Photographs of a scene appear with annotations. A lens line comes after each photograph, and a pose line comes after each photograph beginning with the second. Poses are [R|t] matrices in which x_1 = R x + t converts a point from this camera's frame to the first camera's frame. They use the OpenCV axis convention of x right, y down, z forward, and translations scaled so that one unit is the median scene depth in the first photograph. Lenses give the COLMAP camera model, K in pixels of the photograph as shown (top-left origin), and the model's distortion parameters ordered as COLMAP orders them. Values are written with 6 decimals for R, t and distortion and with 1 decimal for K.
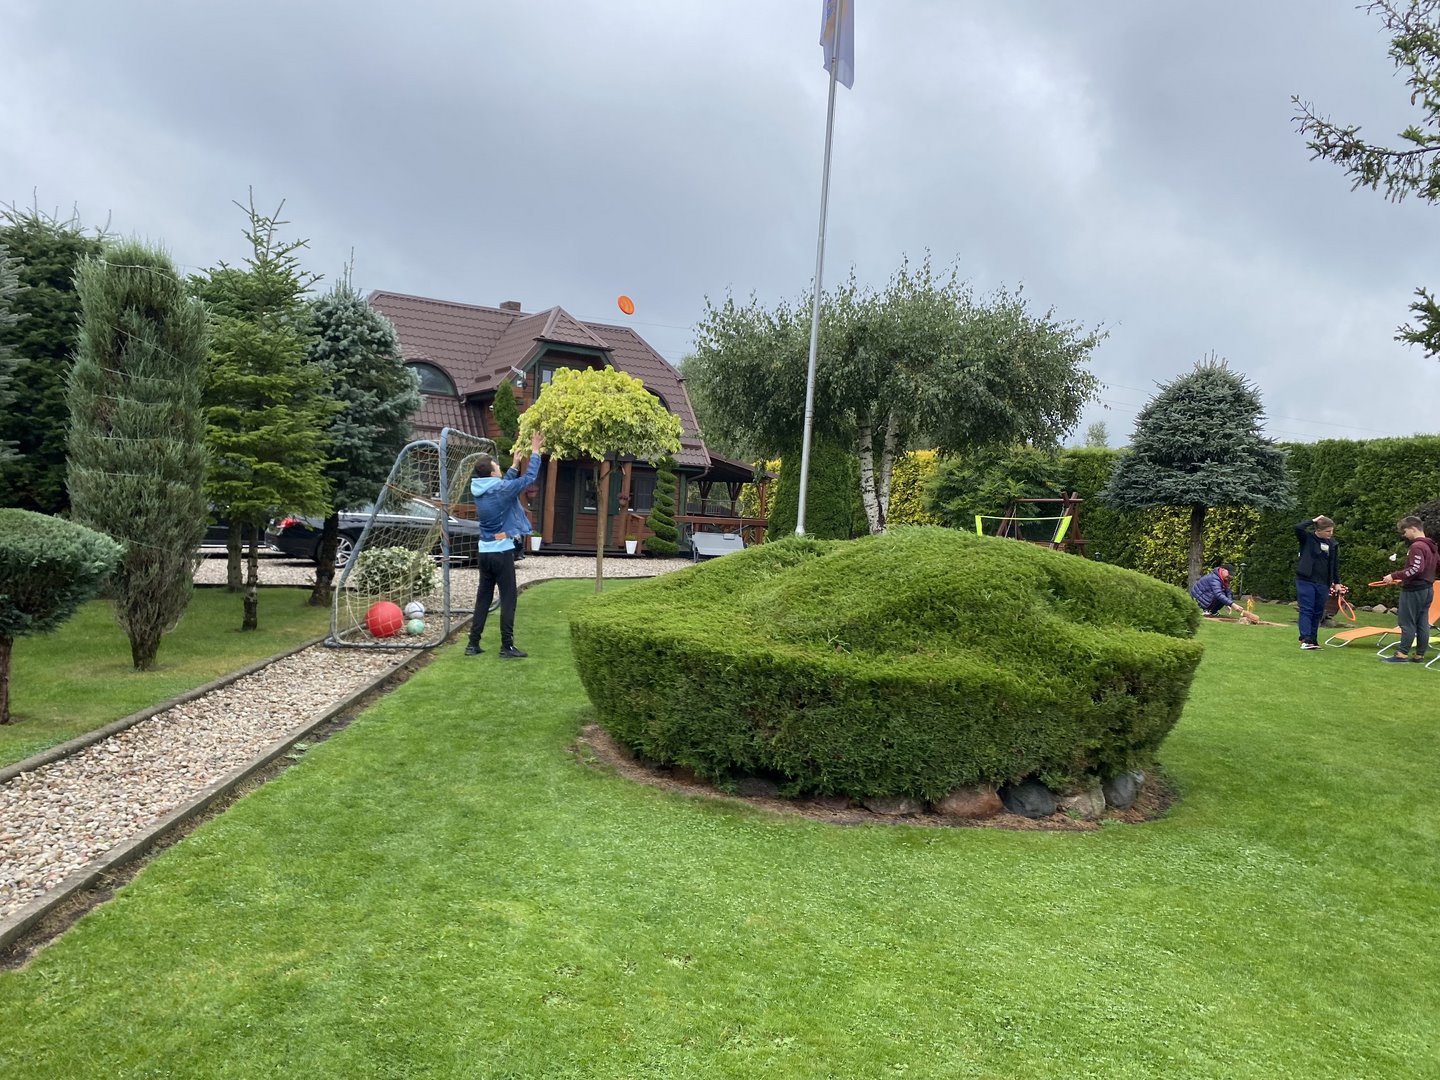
lens RADIAL K [[1074.1, 0, 719.6], [0, 1074.1, 557.5], [0, 0, 1]] dist [0.011449, 0.000960]
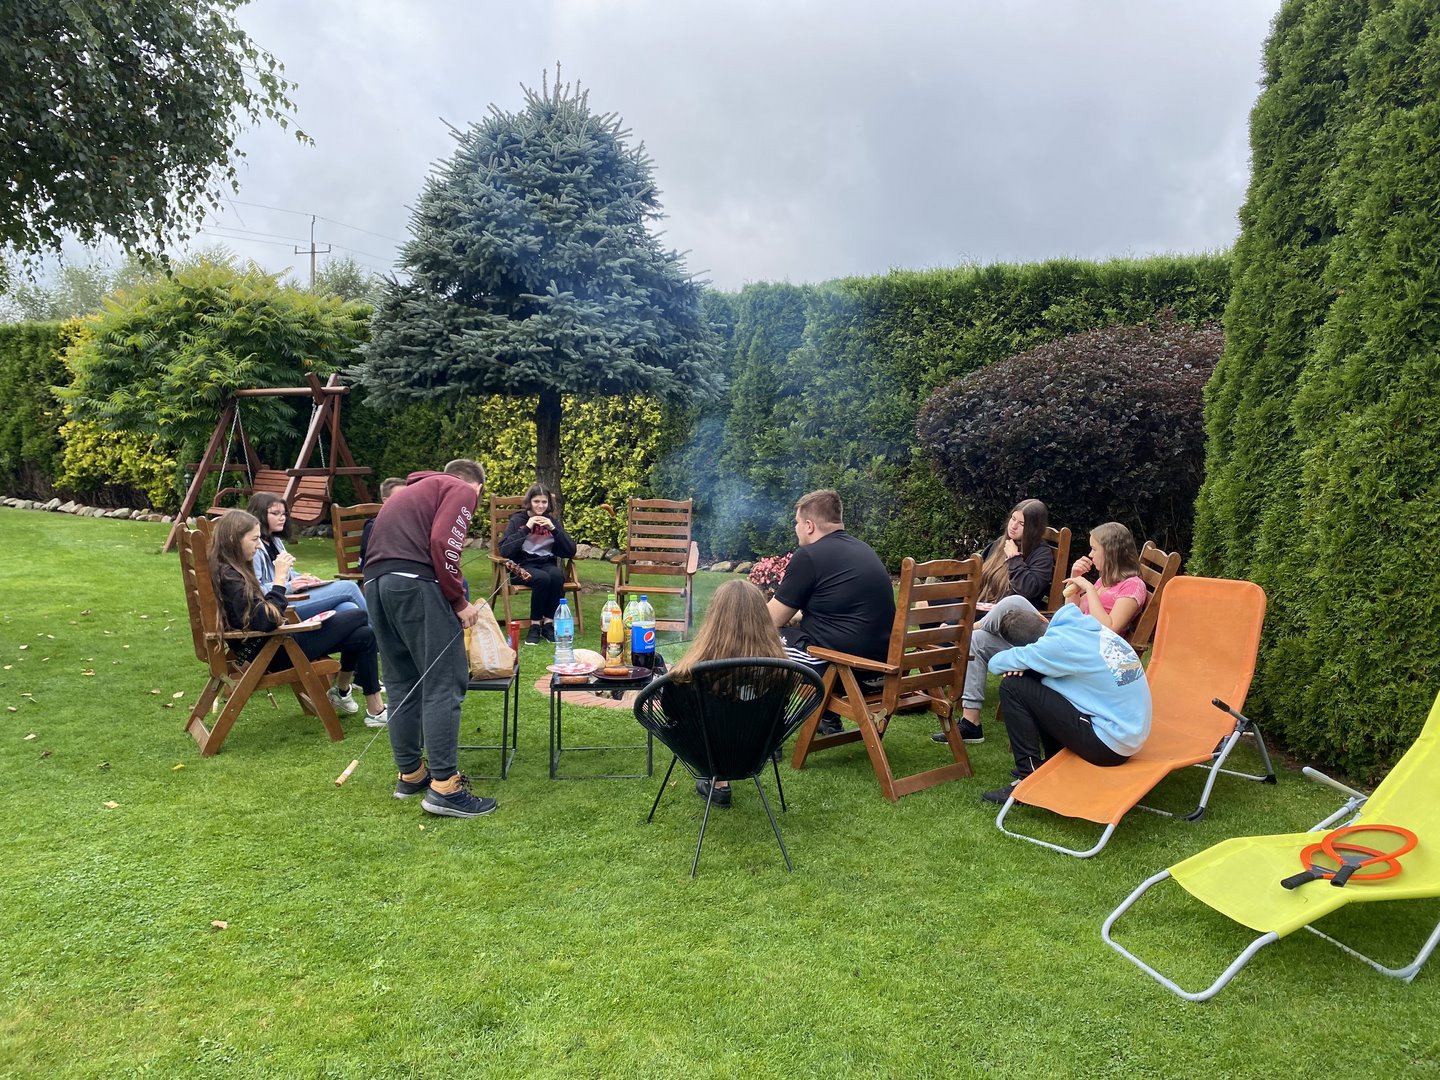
lens RADIAL K [[1074.1, 0, 719.6], [0, 1074.1, 557.5], [0, 0, 1]] dist [0.011449, 0.000960]
pose [[0.867113, -0.078782, 0.491842, 0.269844], [0.038644, 0.995077, 0.091258, -0.016029], [-0.496610, -0.060124, 0.865889, 0.541582]]
